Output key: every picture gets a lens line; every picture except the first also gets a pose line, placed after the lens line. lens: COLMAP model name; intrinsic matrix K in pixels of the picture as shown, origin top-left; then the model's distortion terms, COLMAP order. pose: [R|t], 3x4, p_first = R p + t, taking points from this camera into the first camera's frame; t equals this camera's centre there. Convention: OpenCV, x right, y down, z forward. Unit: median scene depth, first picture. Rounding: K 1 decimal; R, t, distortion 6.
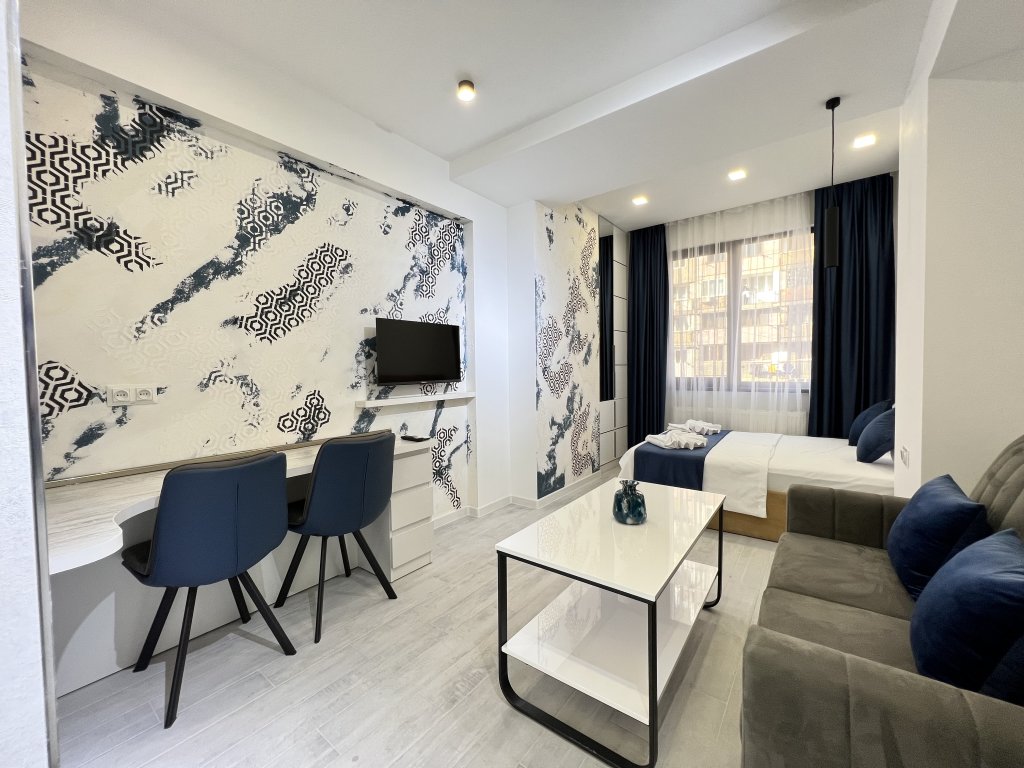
lens RADIAL K [[408.4, 0, 509.8], [0, 408.4, 381.4], [0, 0, 1]] dist [-0.002900, 0.000628]
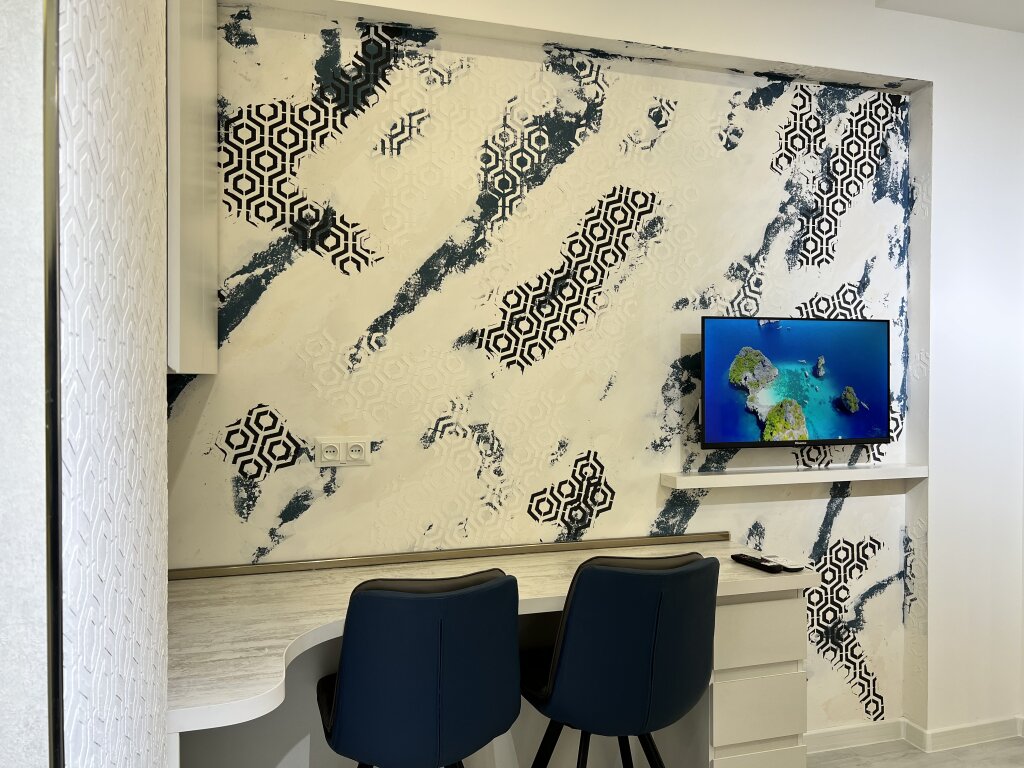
lens RADIAL K [[765.2, 0, 507.7], [0, 765.2, 385.3], [0, 0, 1]] dist [0.055681, -0.068251]
pose [[0.812300, 0.024742, -0.582714, 0.033346], [-0.032651, 0.999462, -0.003078, -0.046216], [0.582325, 0.021527, 0.812671, 0.053479]]
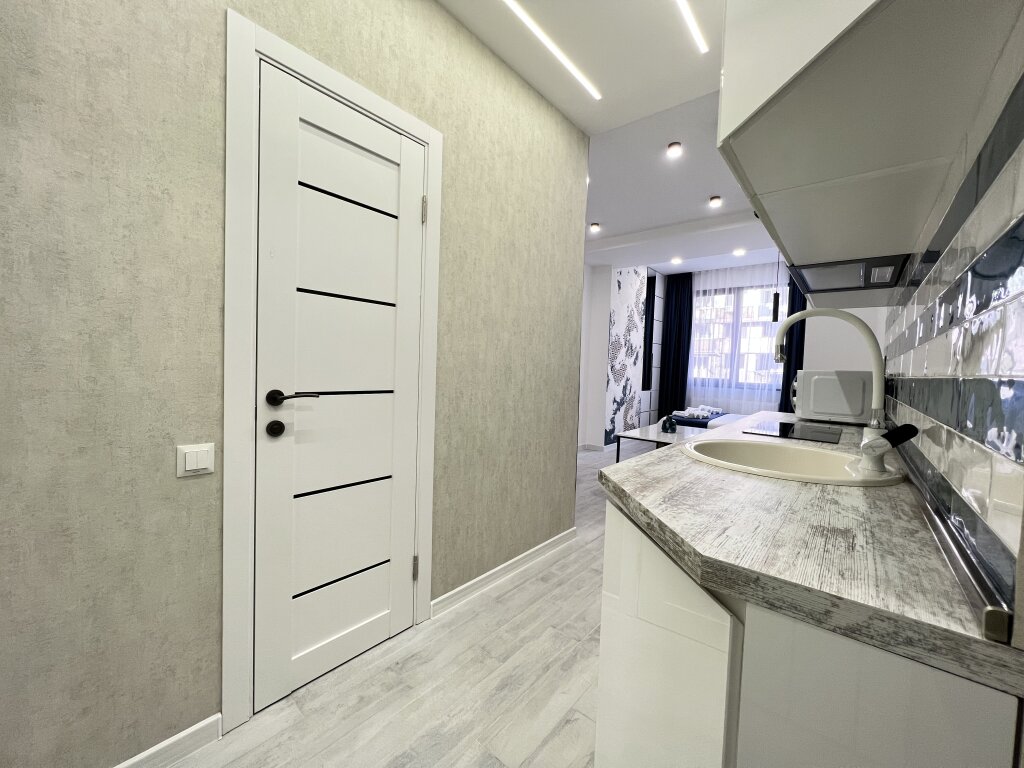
lens RADIAL K [[408.4, 0, 509.6], [0, 408.4, 382.9], [0, 0, 1]] dist [-0.002900, 0.000628]
pose [[0.997901, 0.048428, -0.042988, -0.278816], [-0.048111, 0.998807, 0.008387, 0.043984], [0.043342, -0.006302, 0.999040, -0.722534]]
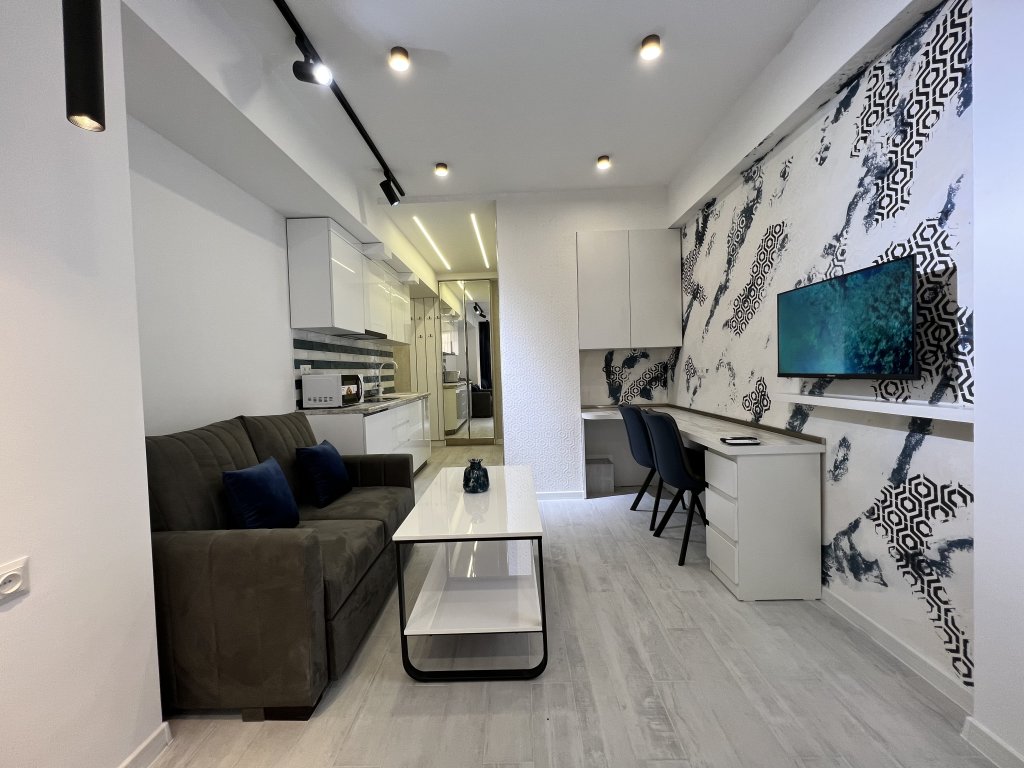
lens RADIAL K [[408.4, 0, 509.8], [0, 408.4, 381.2], [0, 0, 1]] dist [-0.002900, 0.000628]
pose [[-0.802769, 0.057666, -0.593496, 0.489719], [0.024876, 0.997685, 0.063290, -0.036480], [0.595771, 0.036044, -0.802345, 1.076712]]
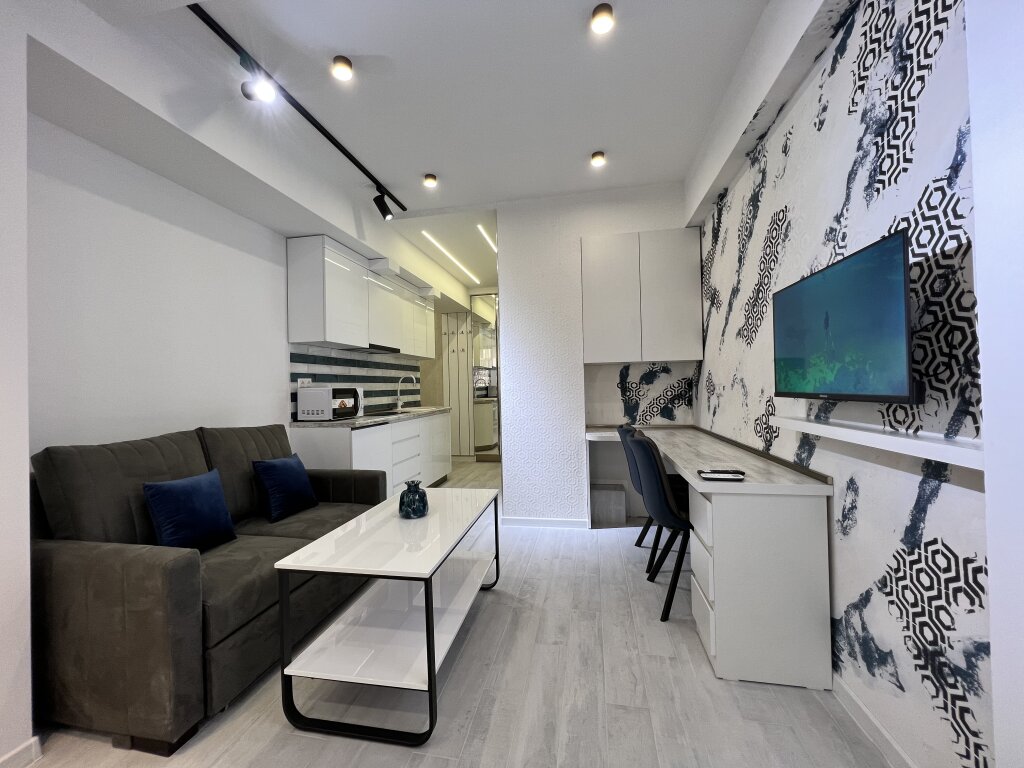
lens RADIAL K [[408.4, 0, 509.9], [0, 408.4, 381.2], [0, 0, 1]] dist [-0.002900, 0.000628]
pose [[-0.894252, 0.029624, -0.446583, 0.290293], [0.021800, 0.999506, 0.022650, -0.030160], [0.447033, 0.010519, -0.894456, 1.124924]]
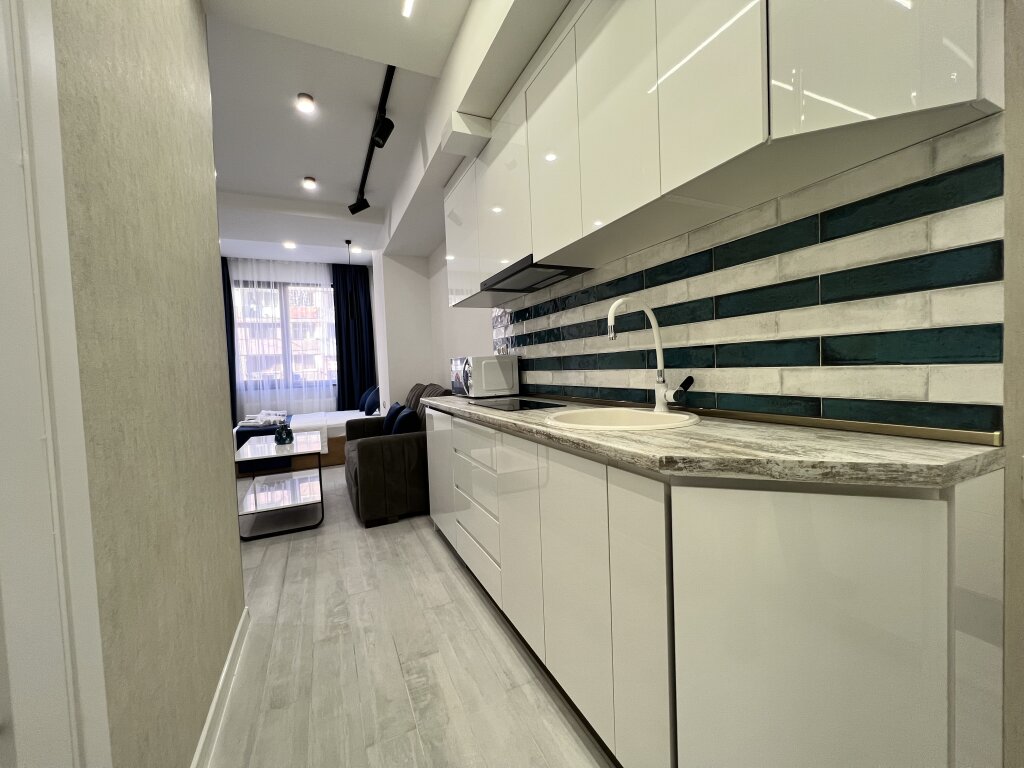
lens RADIAL K [[408.4, 0, 512.5], [0, 408.4, 381.7], [0, 0, 1]] dist [-0.002900, 0.000628]
pose [[0.456867, -0.034103, 0.888881, -0.492409], [0.059779, 0.998183, 0.007572, 0.050863], [-0.887524, 0.049677, 0.458075, -0.464917]]
